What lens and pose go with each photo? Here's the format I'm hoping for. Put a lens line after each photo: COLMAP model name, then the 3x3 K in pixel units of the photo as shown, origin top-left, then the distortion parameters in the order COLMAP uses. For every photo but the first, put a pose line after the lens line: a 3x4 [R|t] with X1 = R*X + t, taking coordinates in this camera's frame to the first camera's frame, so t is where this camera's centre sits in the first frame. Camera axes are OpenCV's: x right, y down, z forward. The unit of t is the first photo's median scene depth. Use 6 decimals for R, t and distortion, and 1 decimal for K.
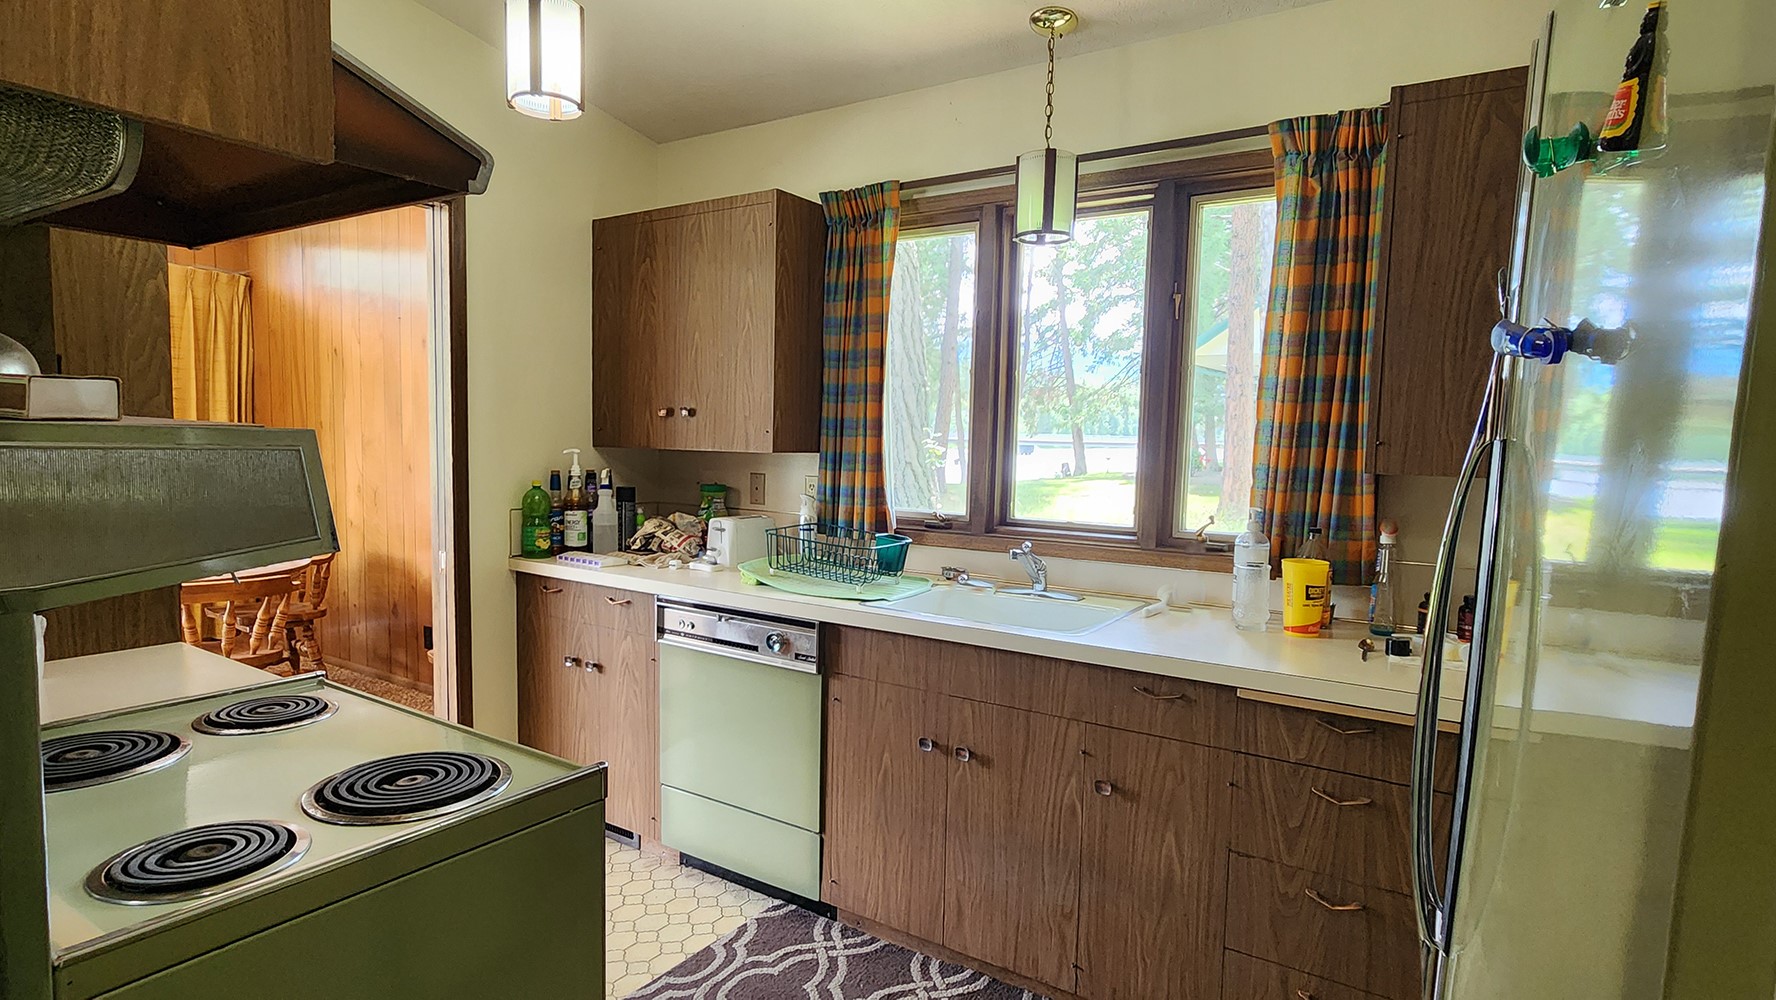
lens RADIAL K [[941.0, 0, 880.7], [0, 941.0, 519.6], [0, 0, 1]] dist [0.000602, -0.000483]
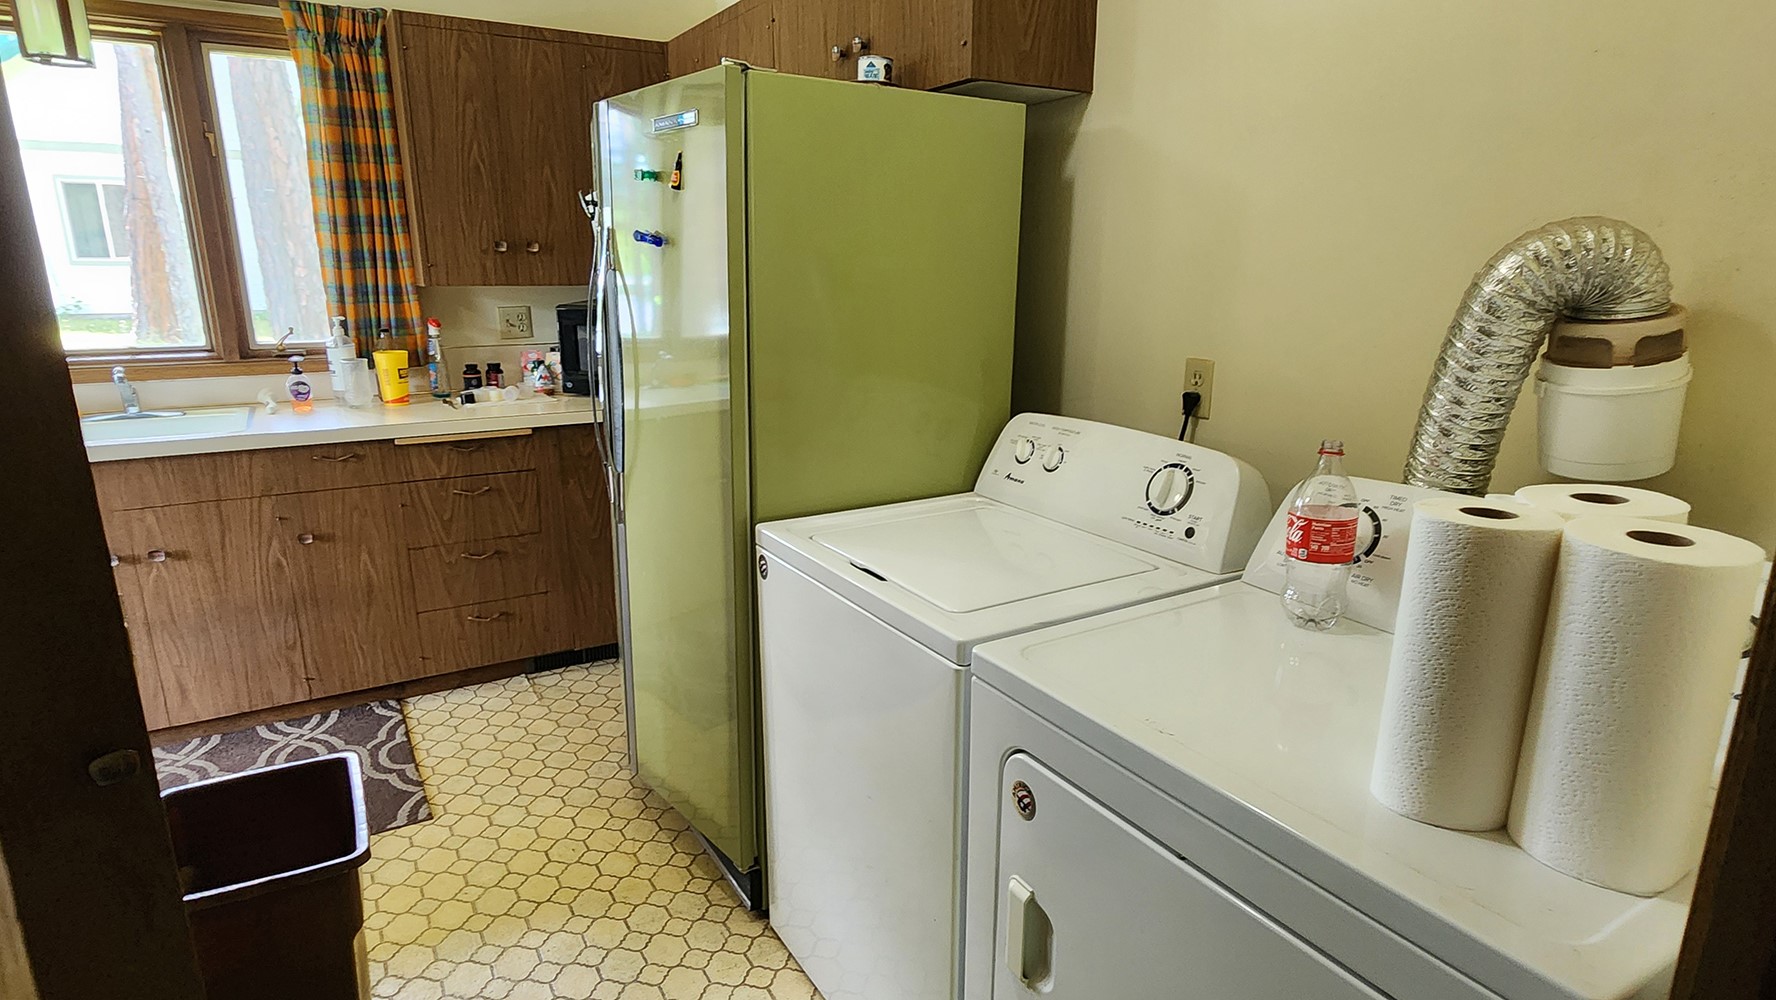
lens RADIAL K [[941.0, 0, 880.7], [0, 941.0, 519.6], [0, 0, 1]] dist [0.000602, -0.000483]
pose [[0.430176, -0.257732, 0.865172, -0.507314], [0.086185, 0.965727, 0.244834, 0.004435], [-0.898622, -0.030757, 0.437645, -0.280570]]
